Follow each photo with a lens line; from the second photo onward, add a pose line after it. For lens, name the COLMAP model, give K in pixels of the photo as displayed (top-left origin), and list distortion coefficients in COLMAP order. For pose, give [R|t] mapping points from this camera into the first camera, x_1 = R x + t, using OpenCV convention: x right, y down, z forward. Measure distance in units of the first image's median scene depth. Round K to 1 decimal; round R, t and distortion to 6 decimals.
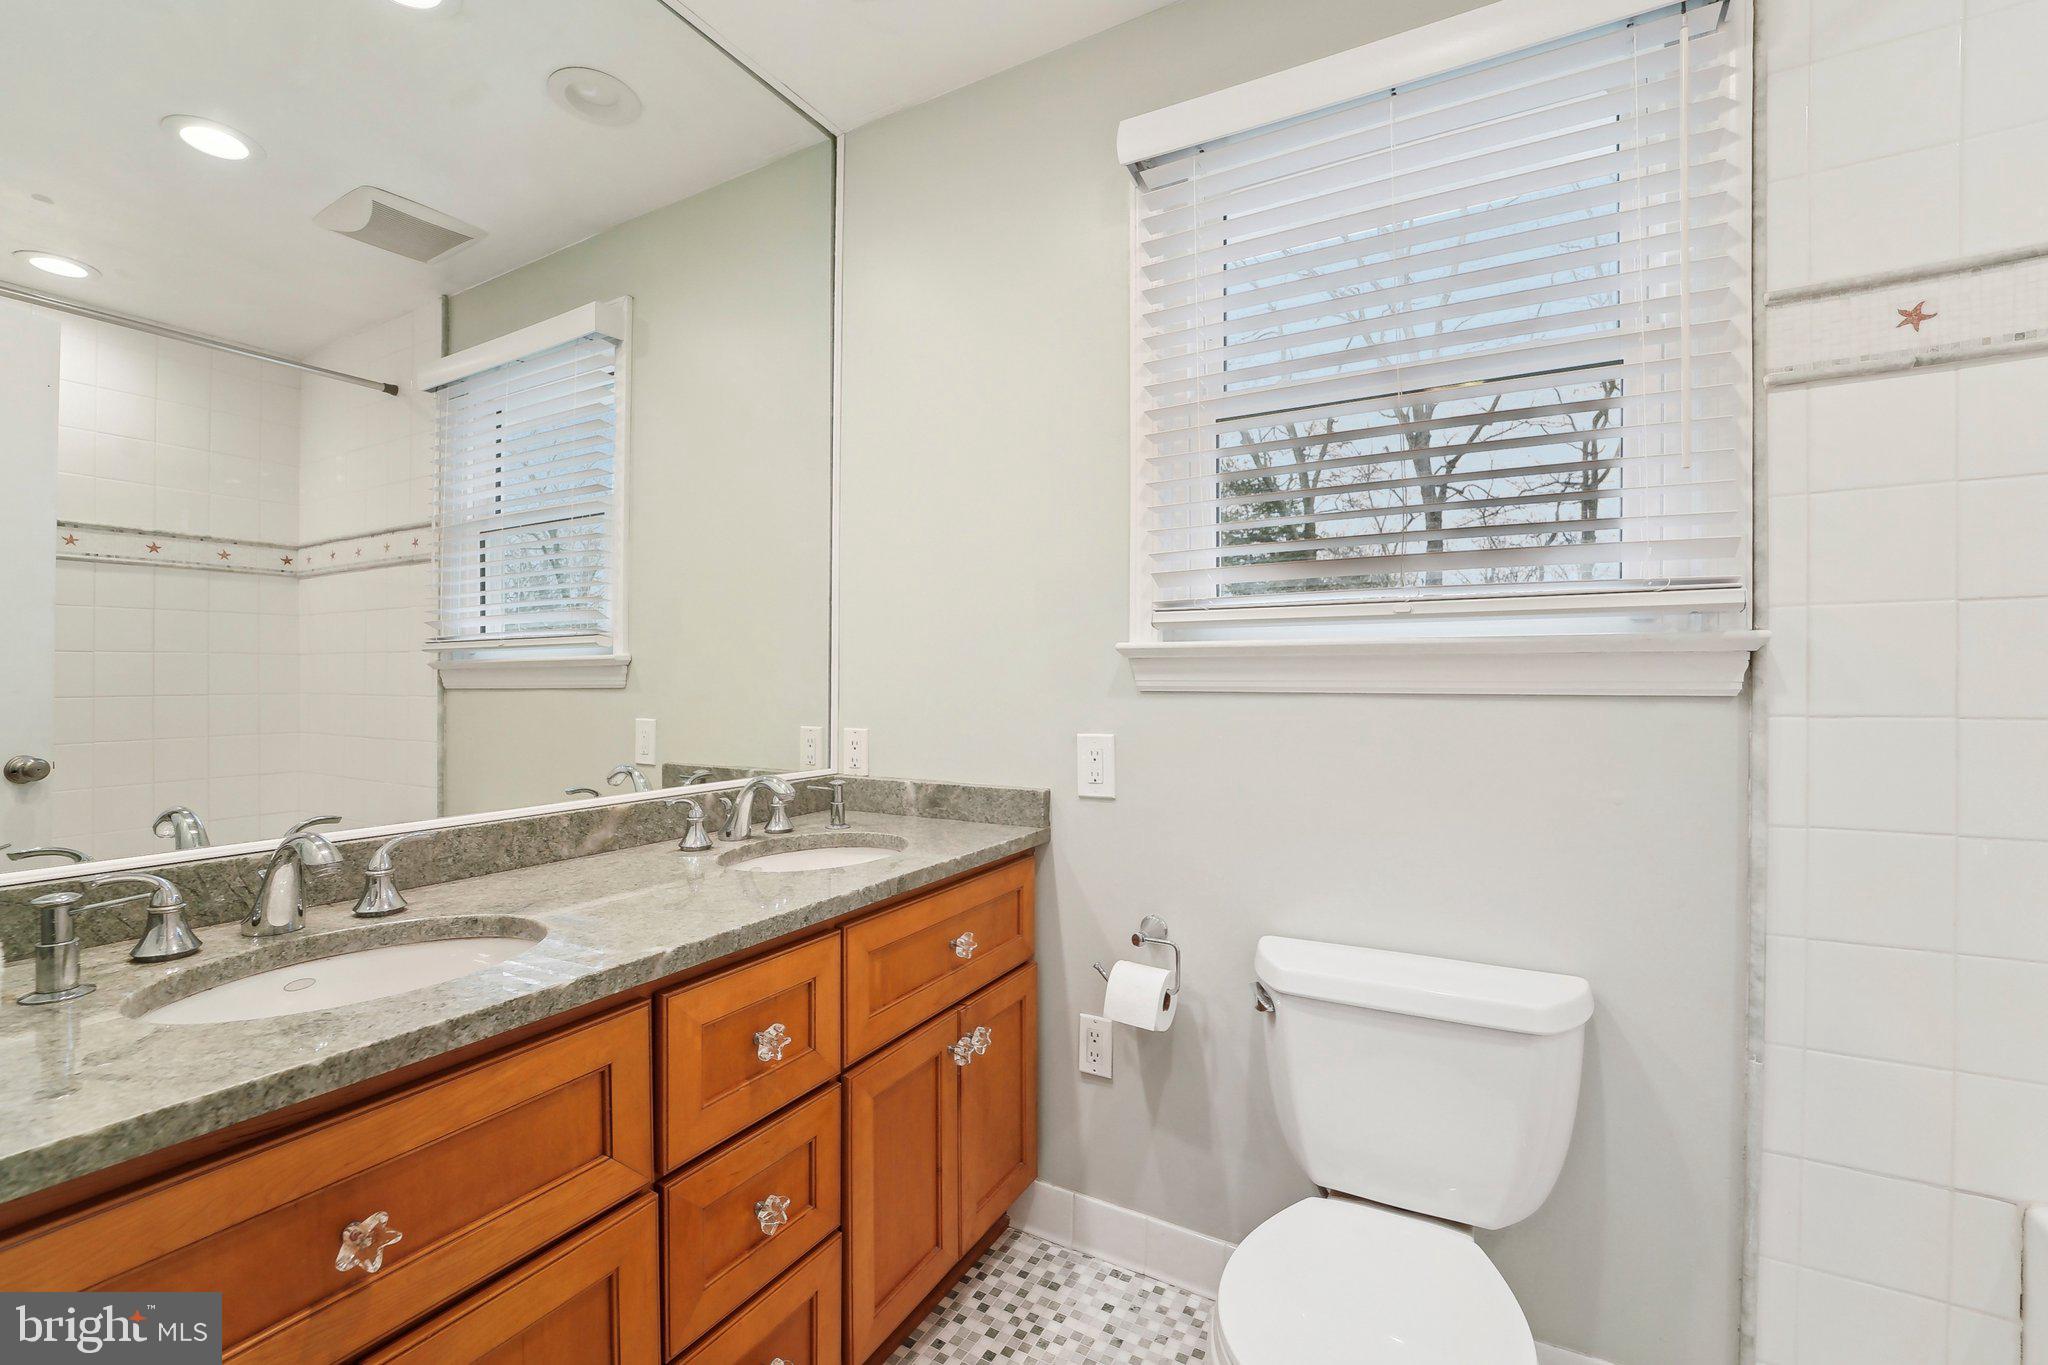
lens RADIAL K [[859.1, 0, 1036.9], [0, 859.1, 685.6], [0, 0, 1]] dist [-0.001550, -0.000109]
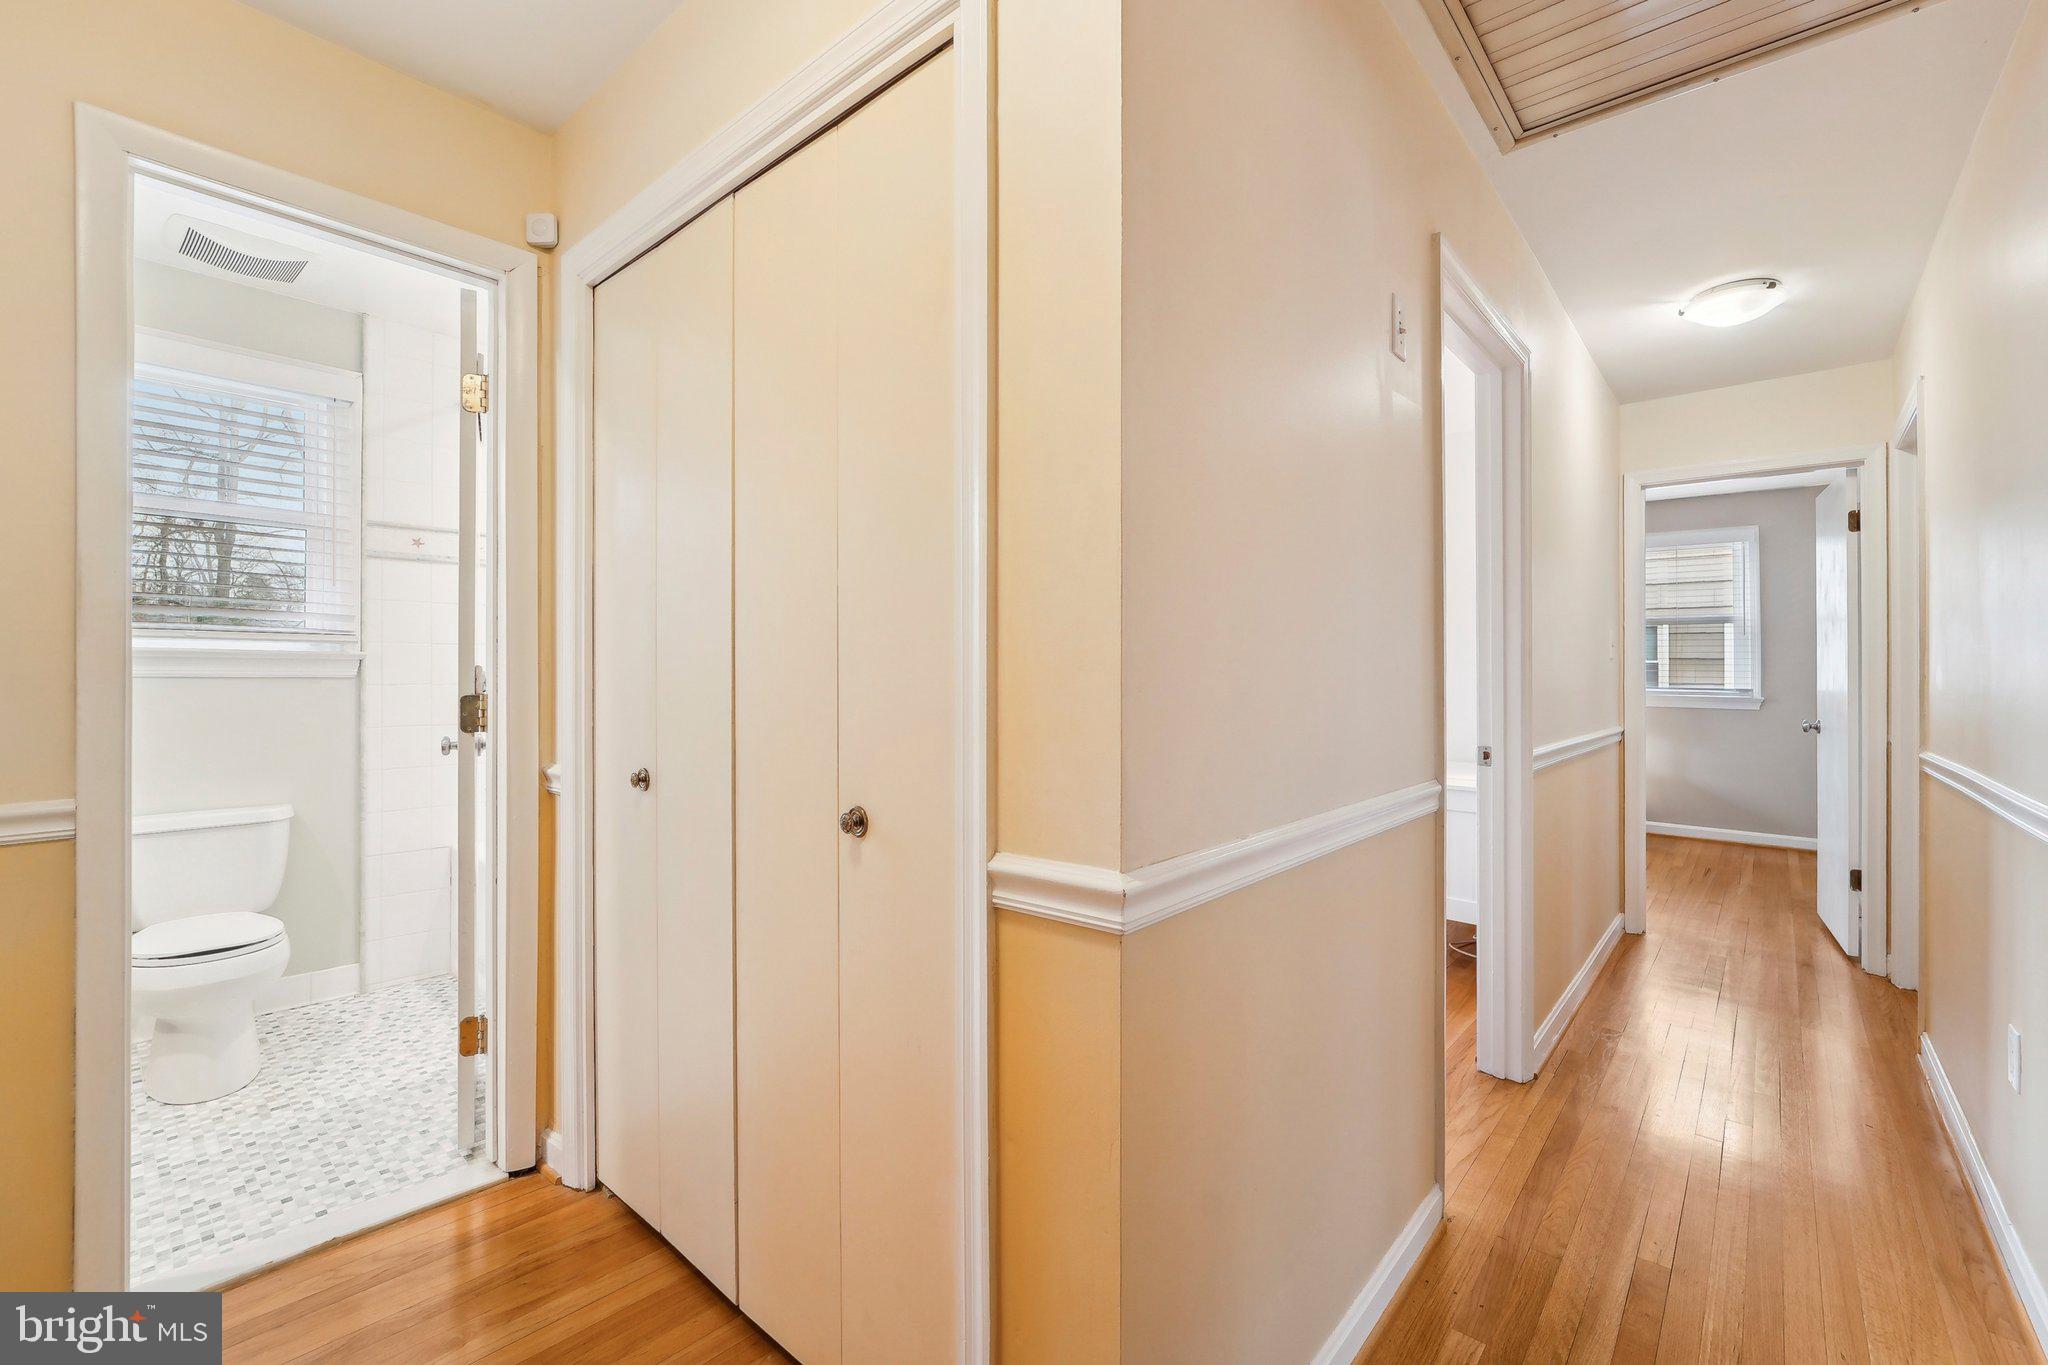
lens RADIAL K [[859.1, 0, 1036.9], [0, 859.1, 685.6], [0, 0, 1]] dist [-0.001550, -0.000109]
pose [[0.210127, -0.001198, 0.977673, -1.231326], [-0.003447, 0.999992, 0.001966, 0.025234], [-0.977668, -0.003783, 0.210121, -1.493586]]
